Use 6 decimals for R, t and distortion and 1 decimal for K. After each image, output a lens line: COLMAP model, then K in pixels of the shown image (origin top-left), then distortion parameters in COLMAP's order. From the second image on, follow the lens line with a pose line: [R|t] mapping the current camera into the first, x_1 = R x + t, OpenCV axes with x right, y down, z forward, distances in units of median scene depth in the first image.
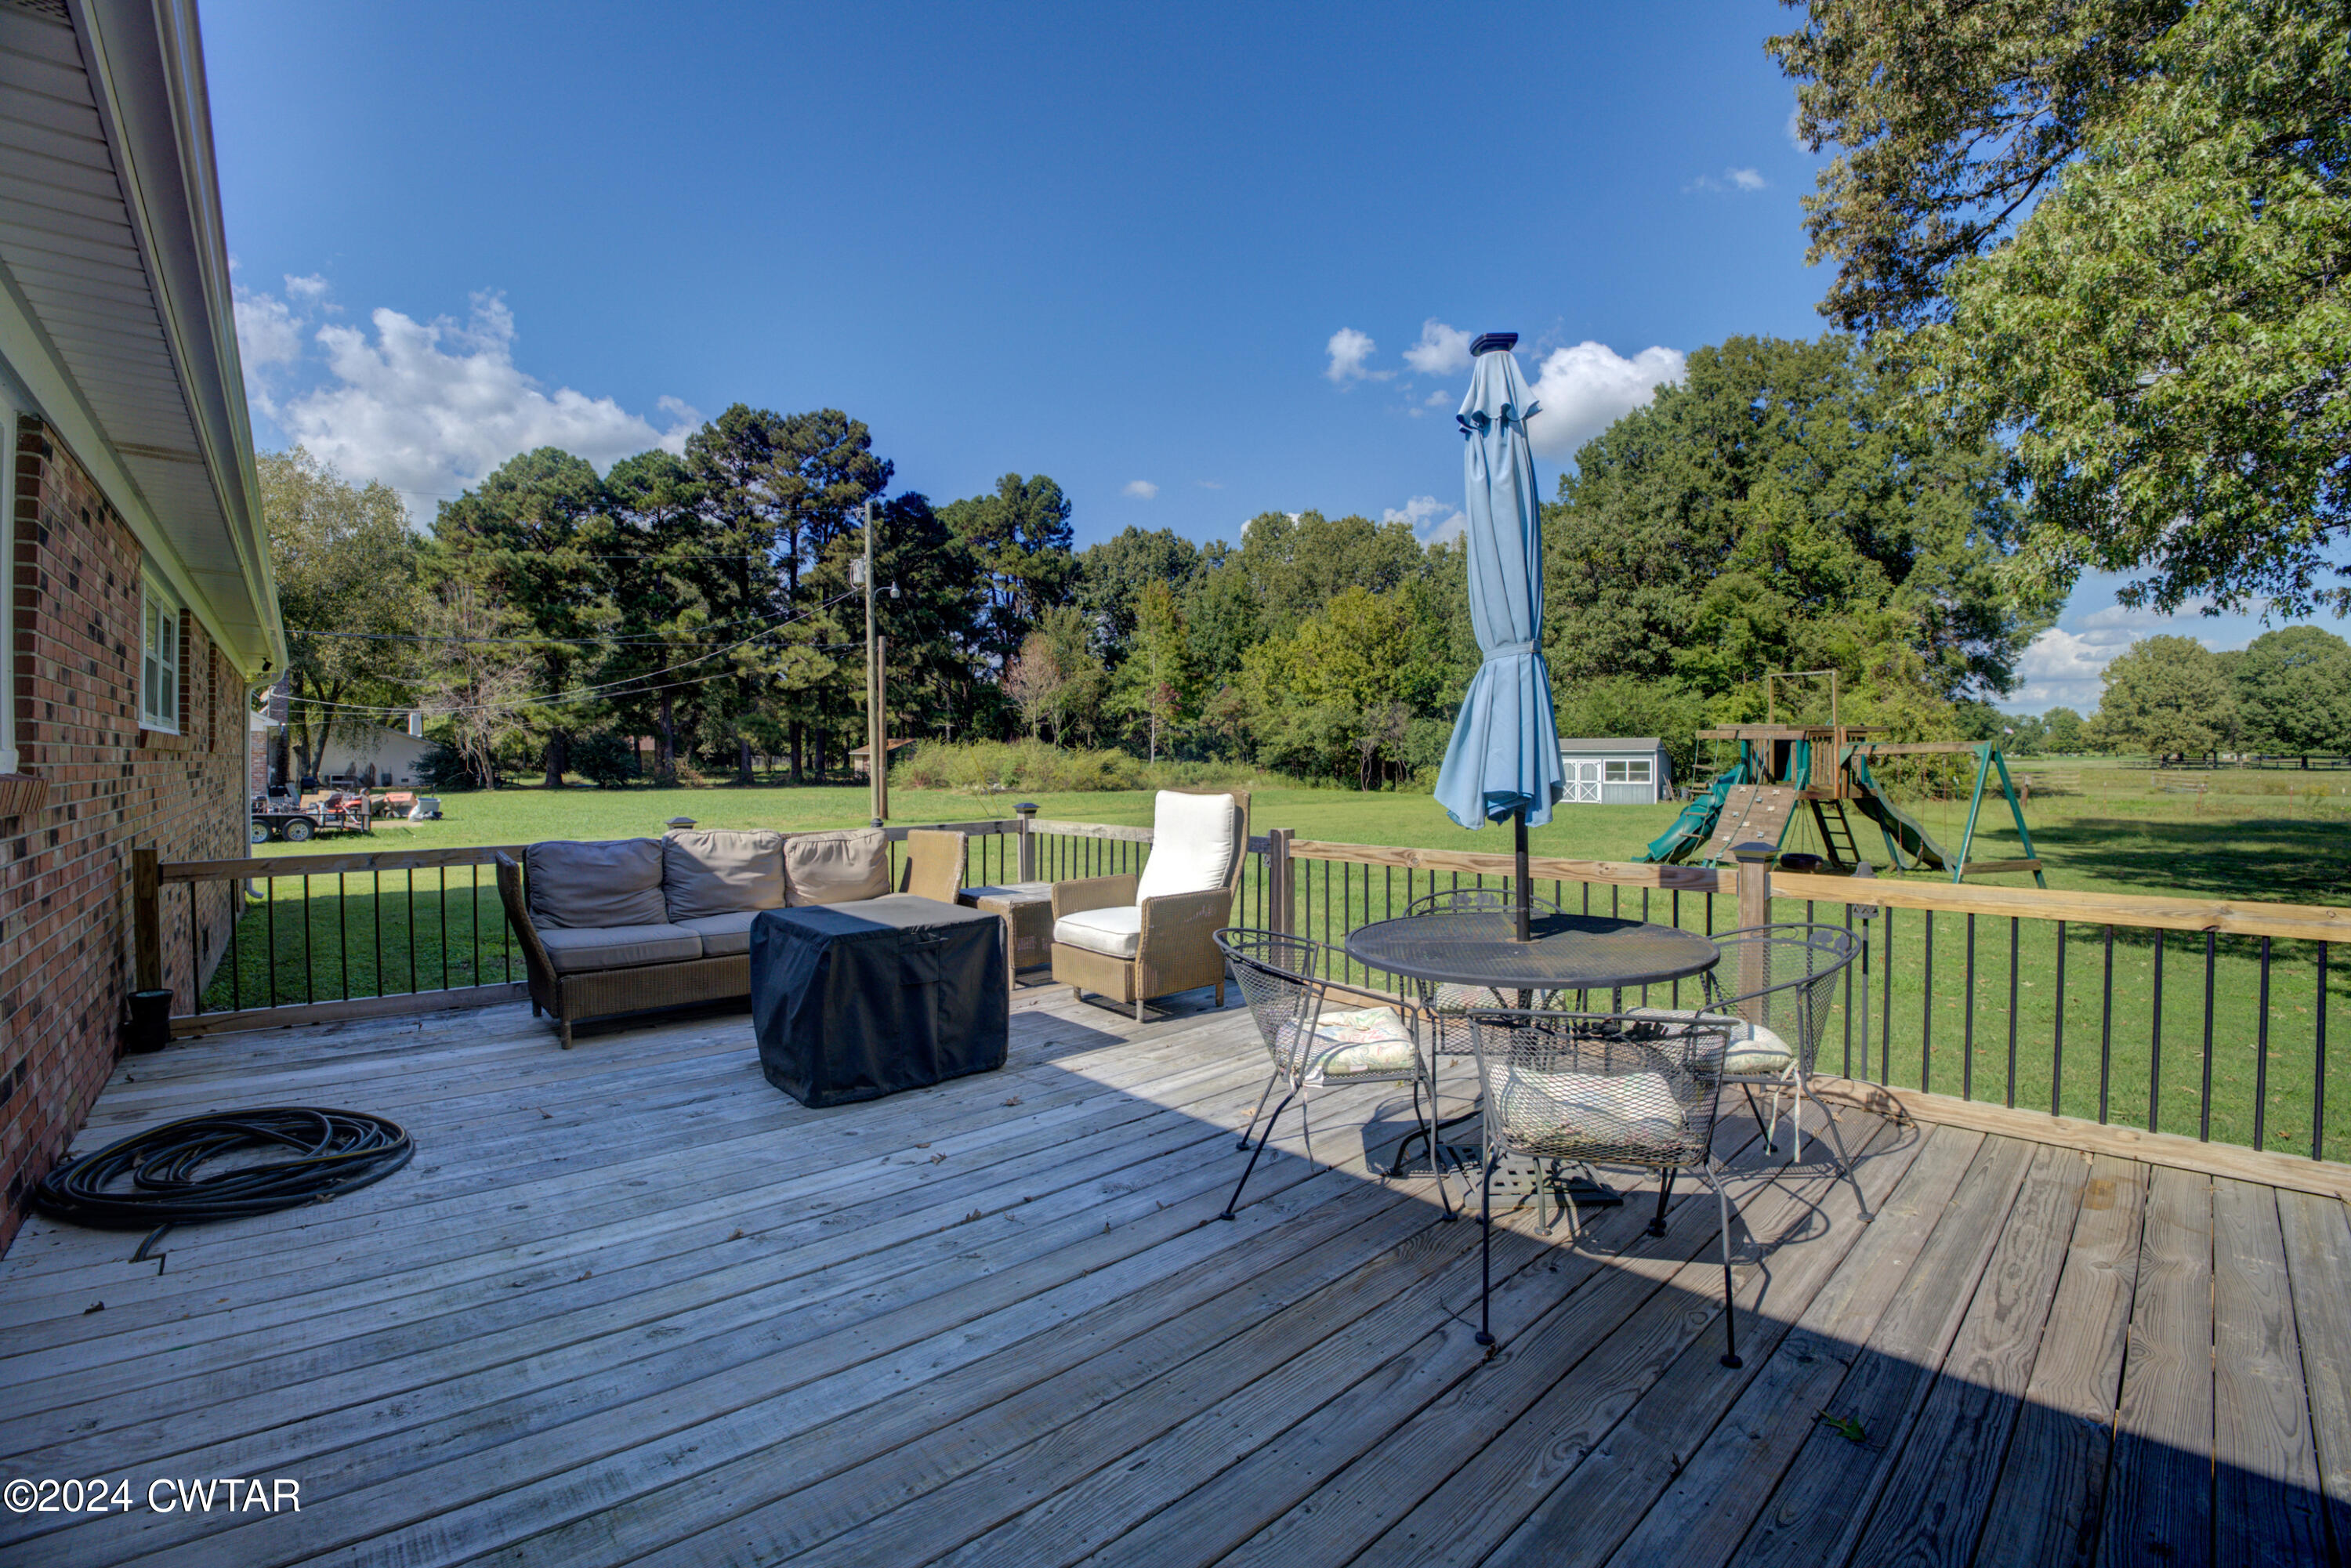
lens RADIAL K [[1019.1, 0, 1165.2], [0, 1019.1, 773.3], [0, 0, 1]] dist [-0.099657, 0.015343]
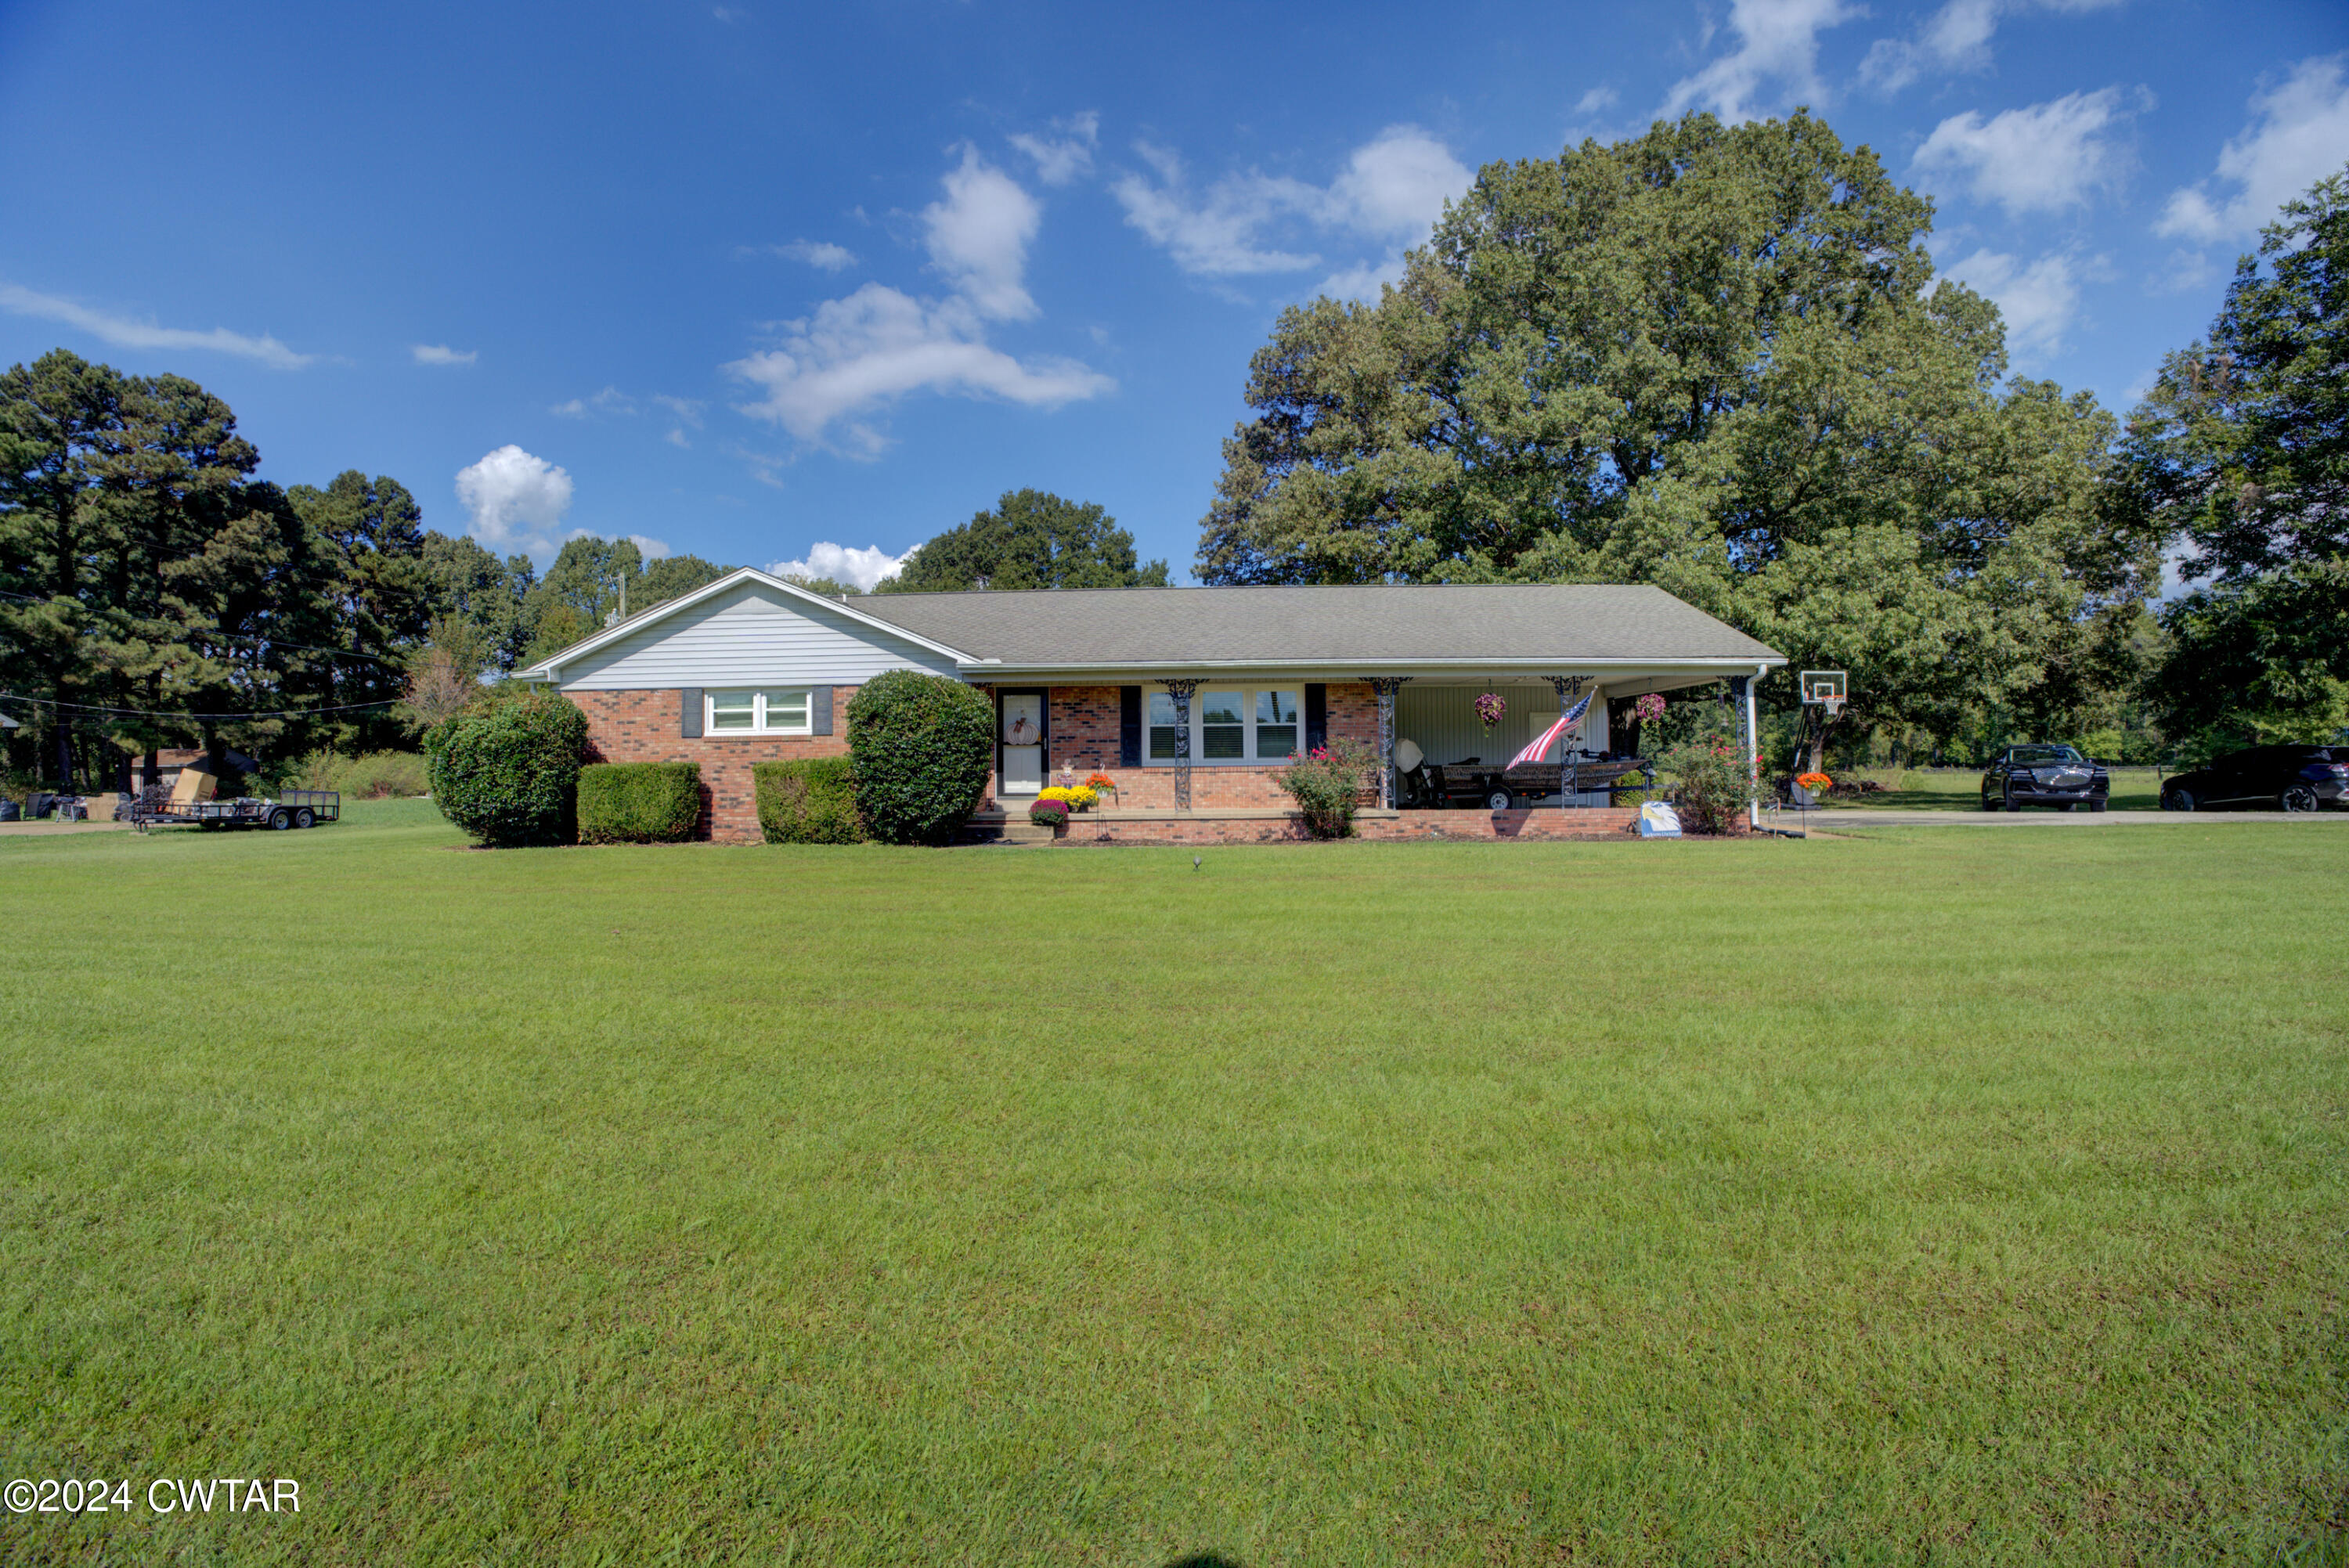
lens RADIAL K [[1018.2, 0, 1164.2], [0, 1018.2, 773.3], [0, 0, 1]] dist [-0.099657, 0.015343]
pose [[0.696550, -0.007660, 0.717468, -0.476156], [0.020395, 0.999750, -0.009126, 0.017417], [-0.717219, 0.020989, 0.696532, -0.278225]]
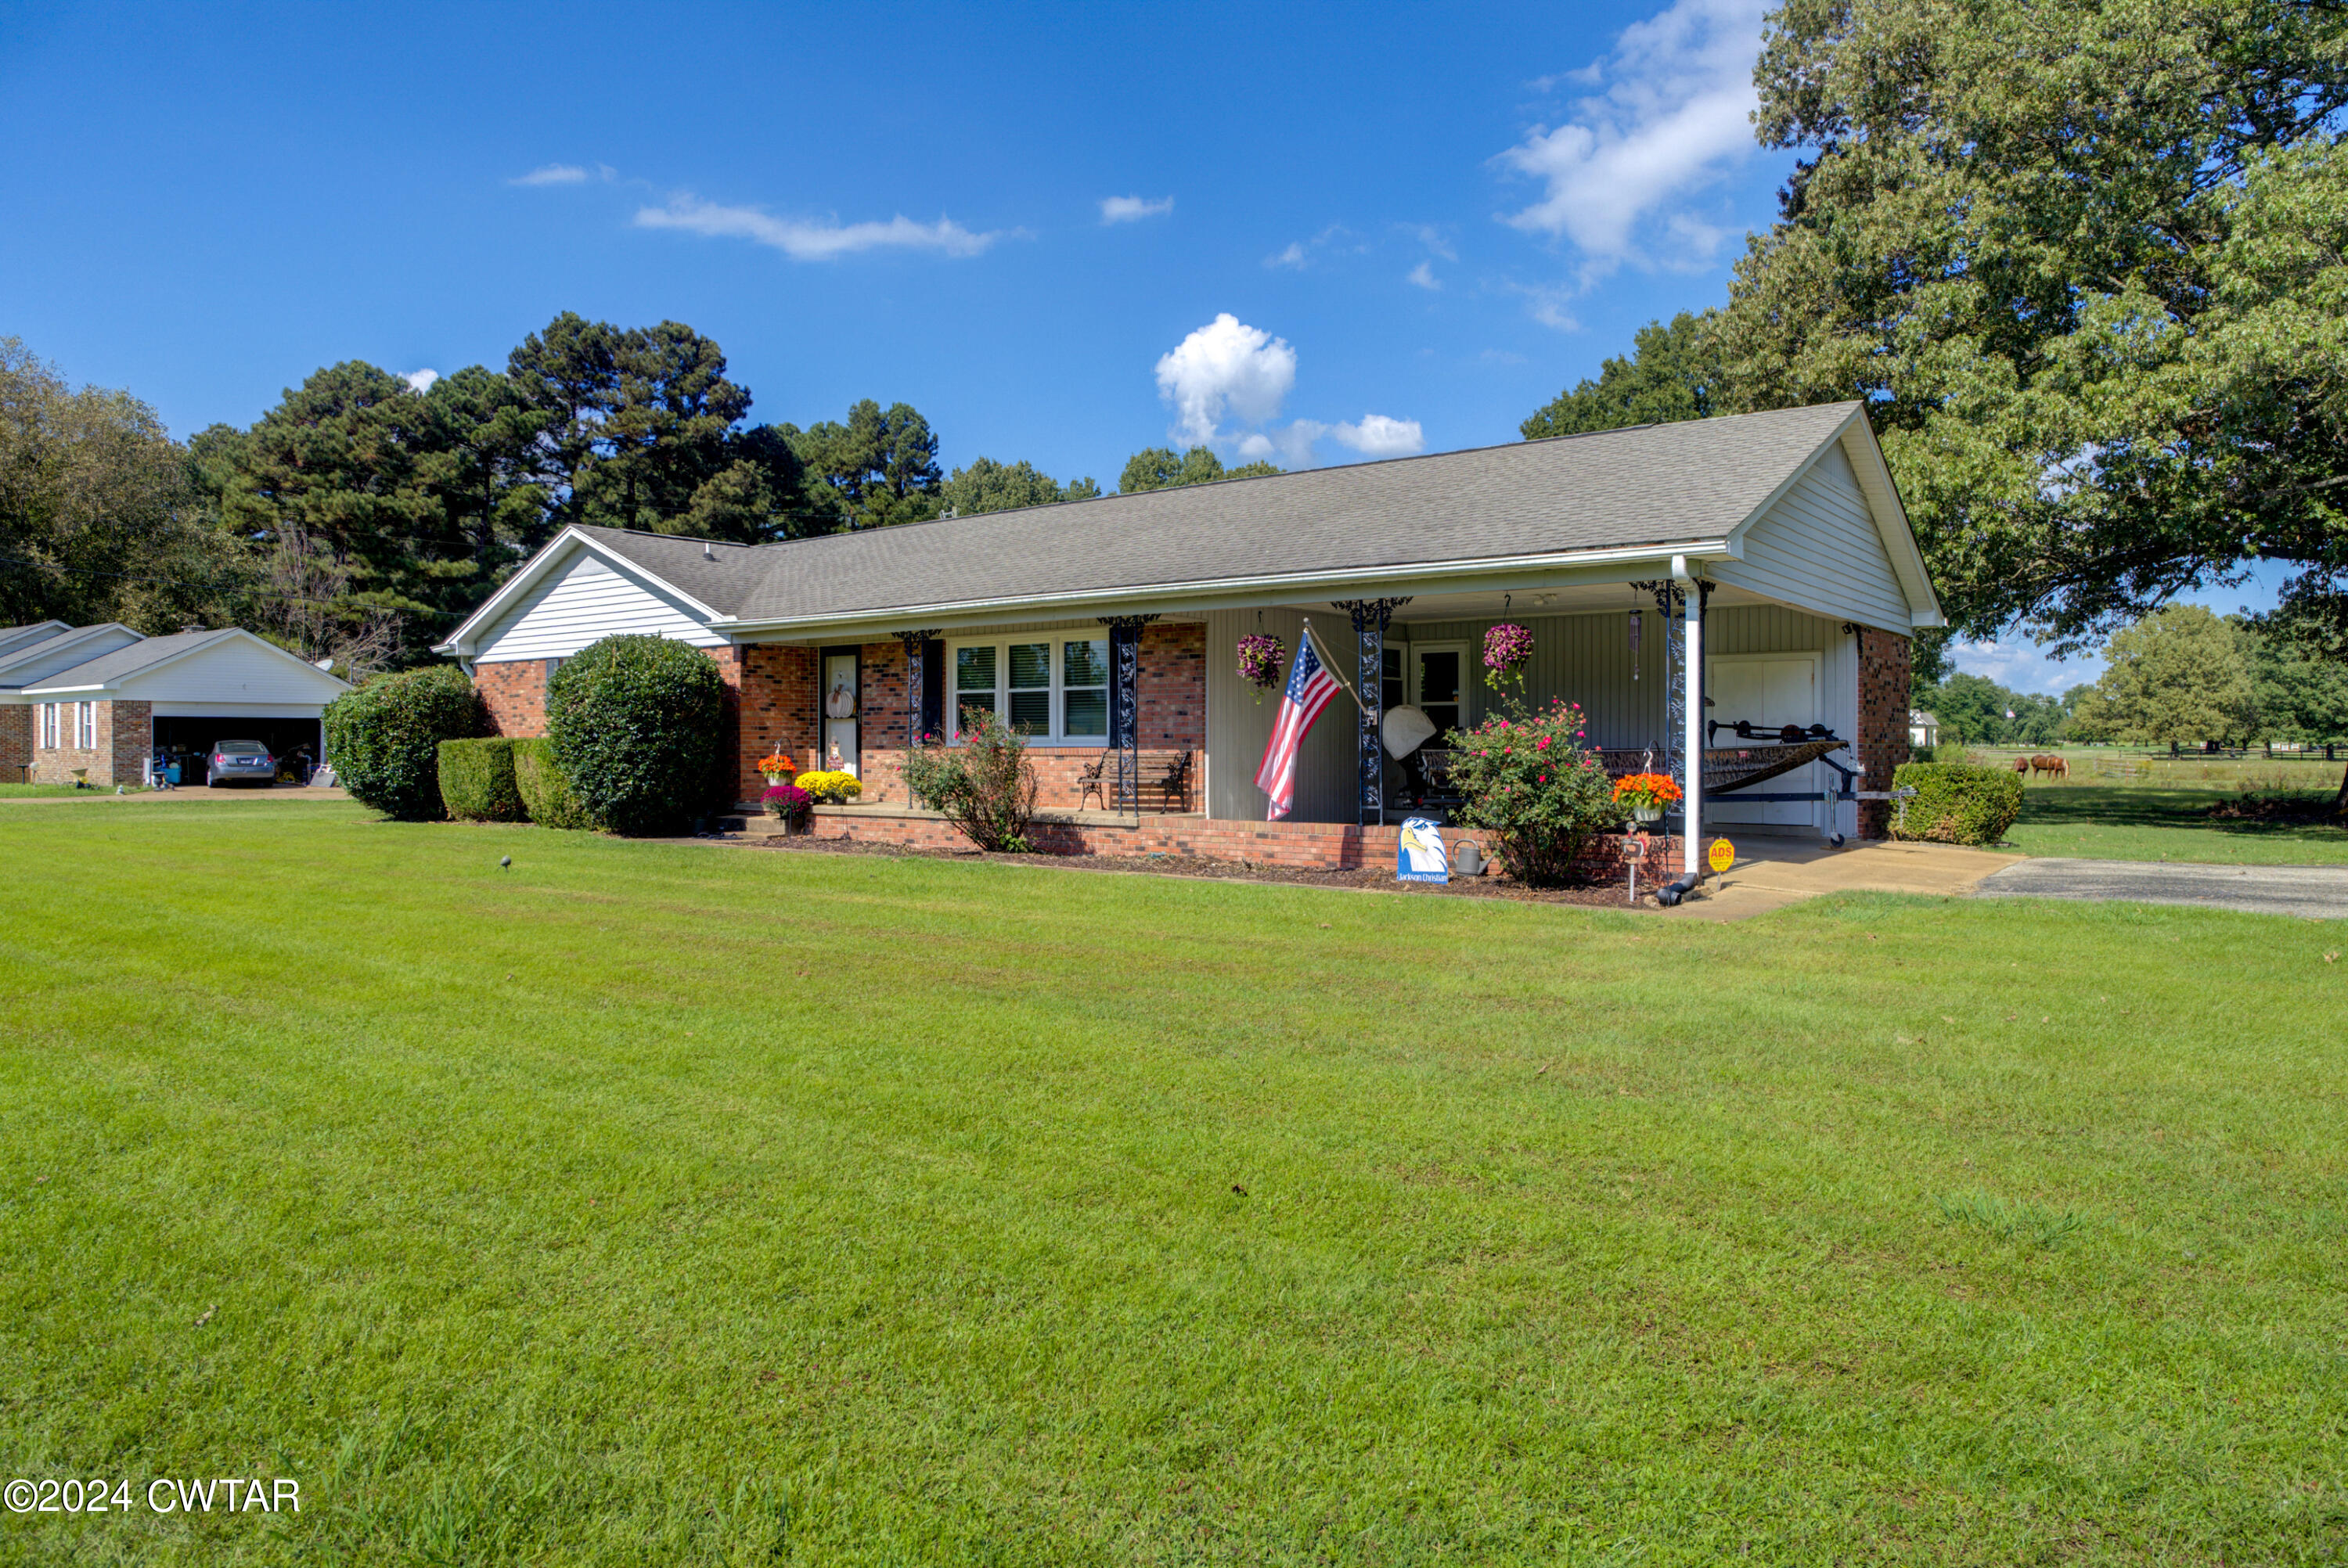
lens RADIAL K [[1463.6, 0, 1174.0], [0, 1463.6, 784.0], [0, 0, 1]] dist [-0.050810, 0.000324]
pose [[0.983287, -0.002727, 0.182043, -0.224729], [0.001215, 0.999964, 0.008418, 0.018368], [-0.182060, -0.008056, 0.983254, -0.421927]]
